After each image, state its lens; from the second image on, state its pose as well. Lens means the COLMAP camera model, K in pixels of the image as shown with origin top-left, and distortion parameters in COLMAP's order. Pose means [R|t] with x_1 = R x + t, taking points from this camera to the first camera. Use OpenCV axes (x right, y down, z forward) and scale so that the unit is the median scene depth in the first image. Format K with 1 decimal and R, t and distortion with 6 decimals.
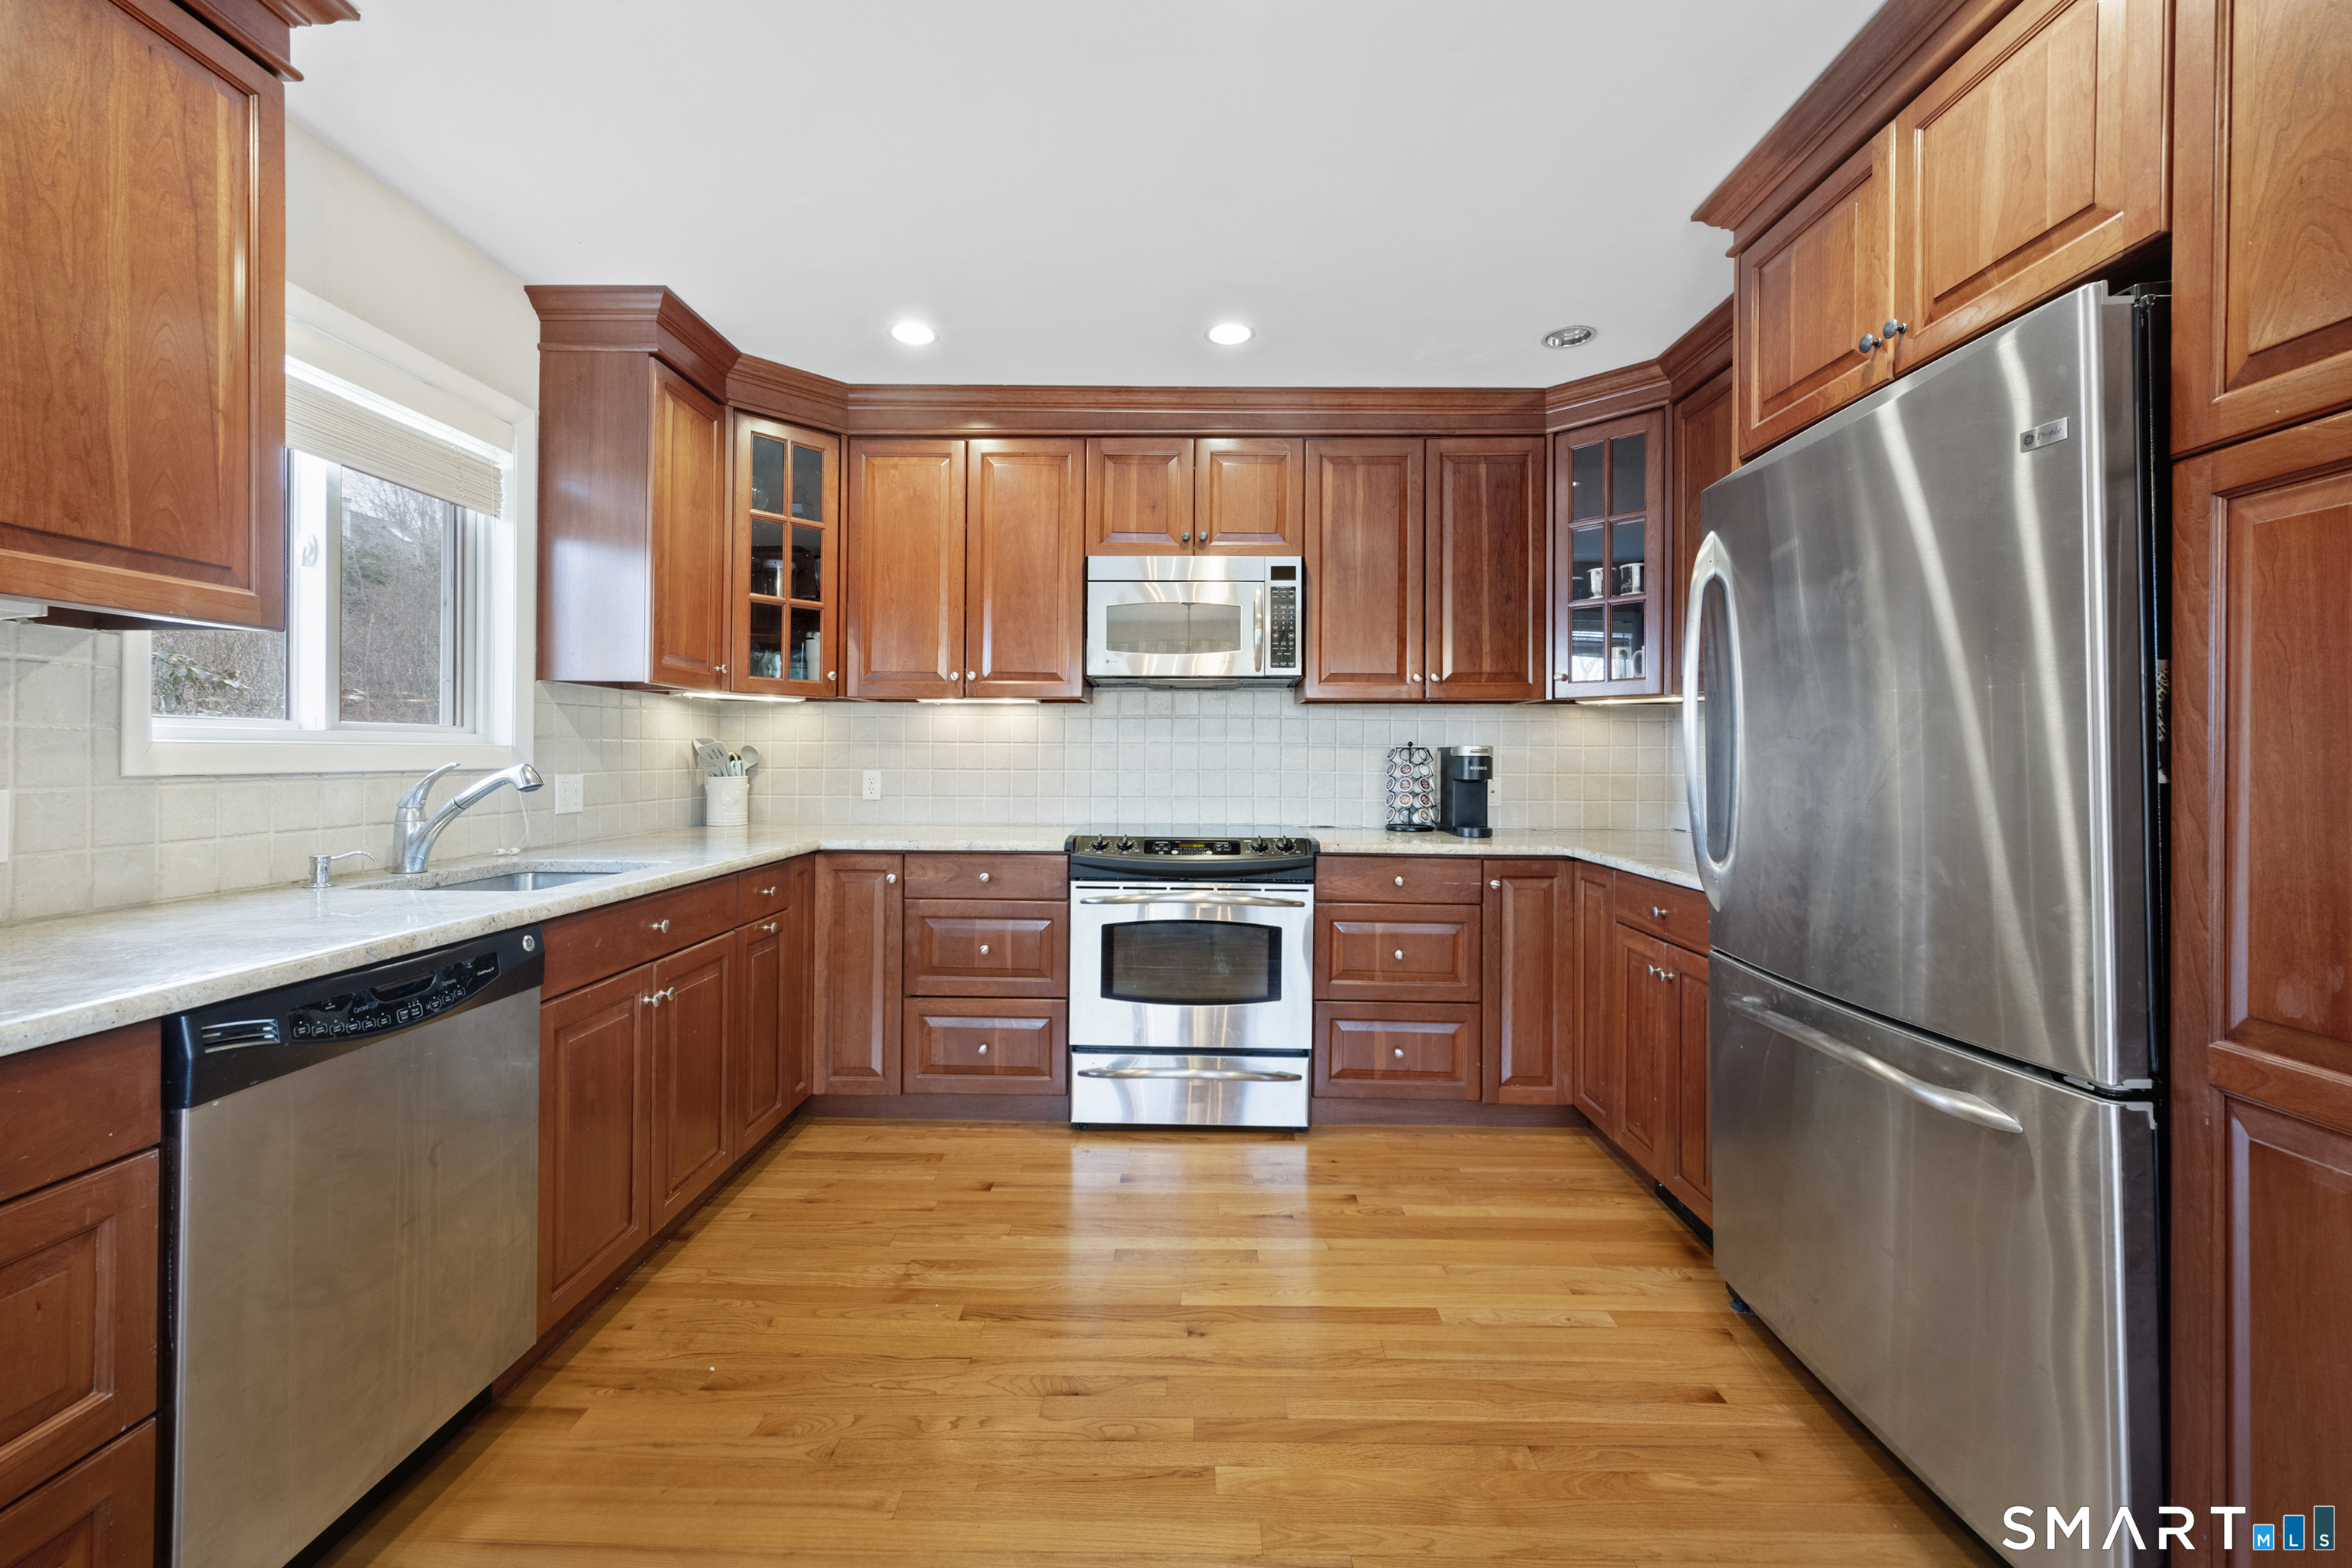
lens RADIAL K [[930.2, 0, 1179.9], [0, 930.2, 771.5], [0, 0, 1]] dist [0.000551, 0.000376]
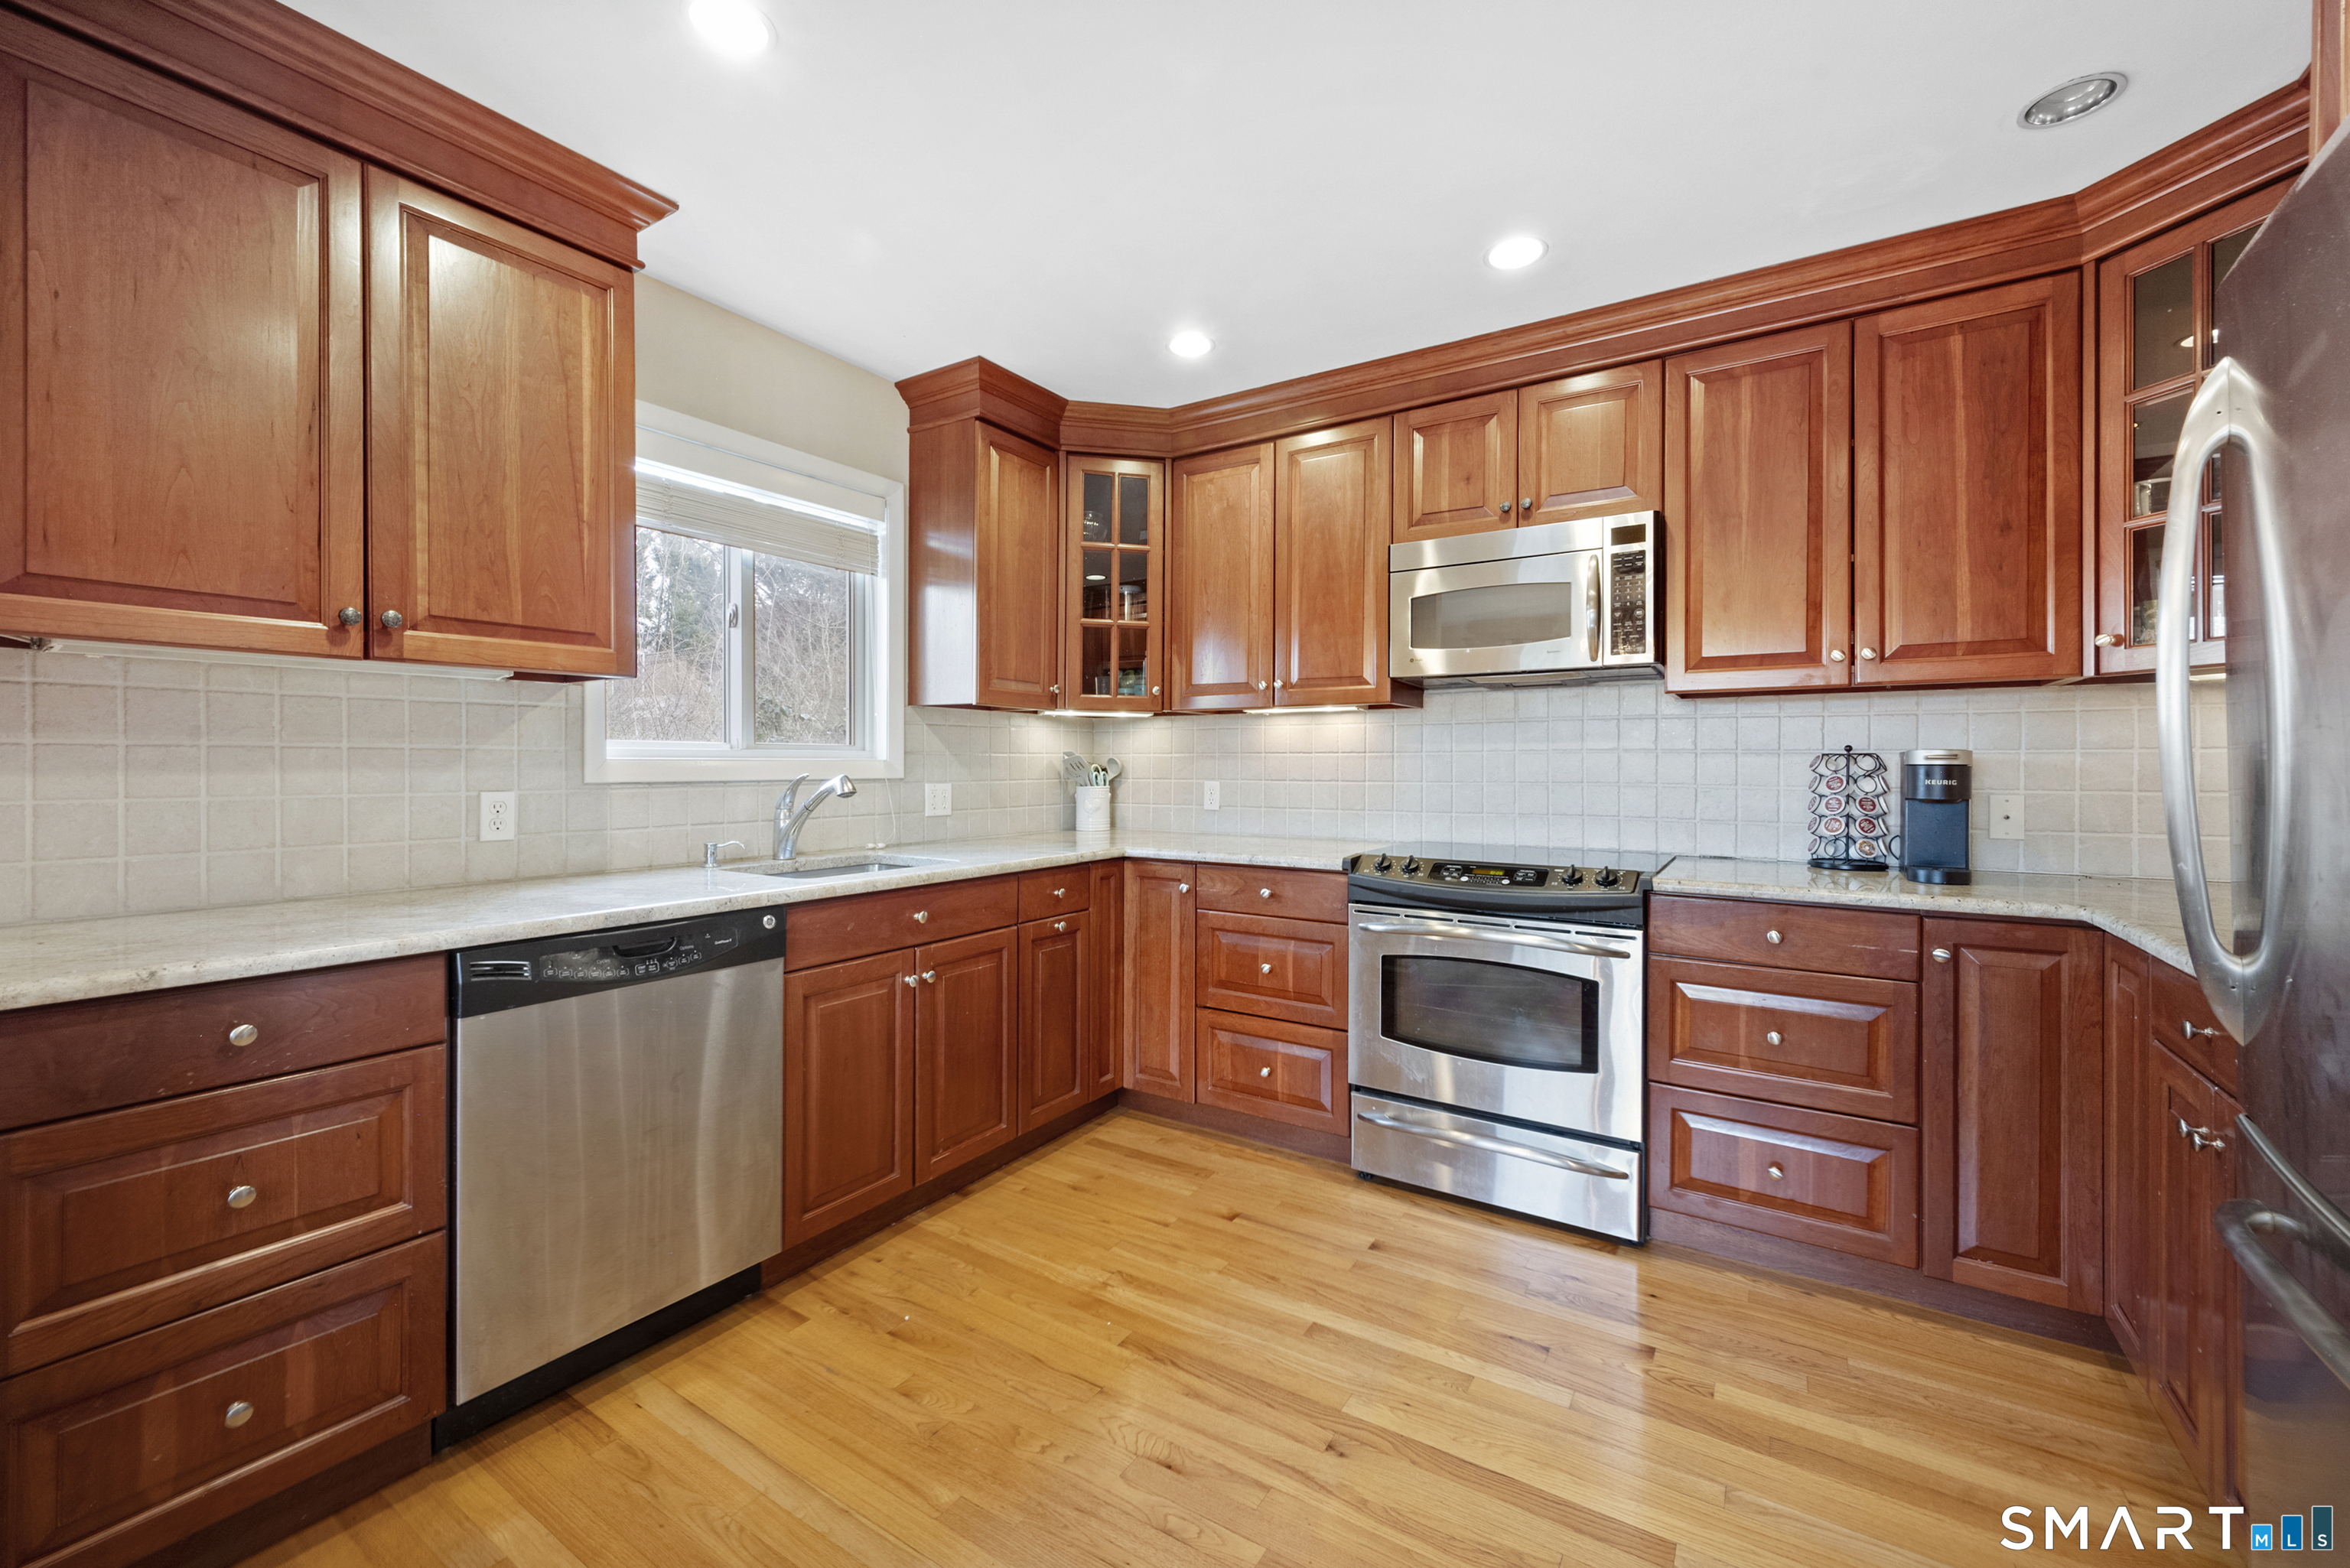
lens RADIAL K [[936.3, 0, 1175.8], [0, 936.3, 779.9], [0, 0, 1]] dist [0.001149, 0.000274]
pose [[0.851483, 0.003914, -0.524368, 0.220212], [-0.005220, 0.999986, -0.001012, -0.001795], [0.524357, 0.003598, 0.851491, 0.129604]]
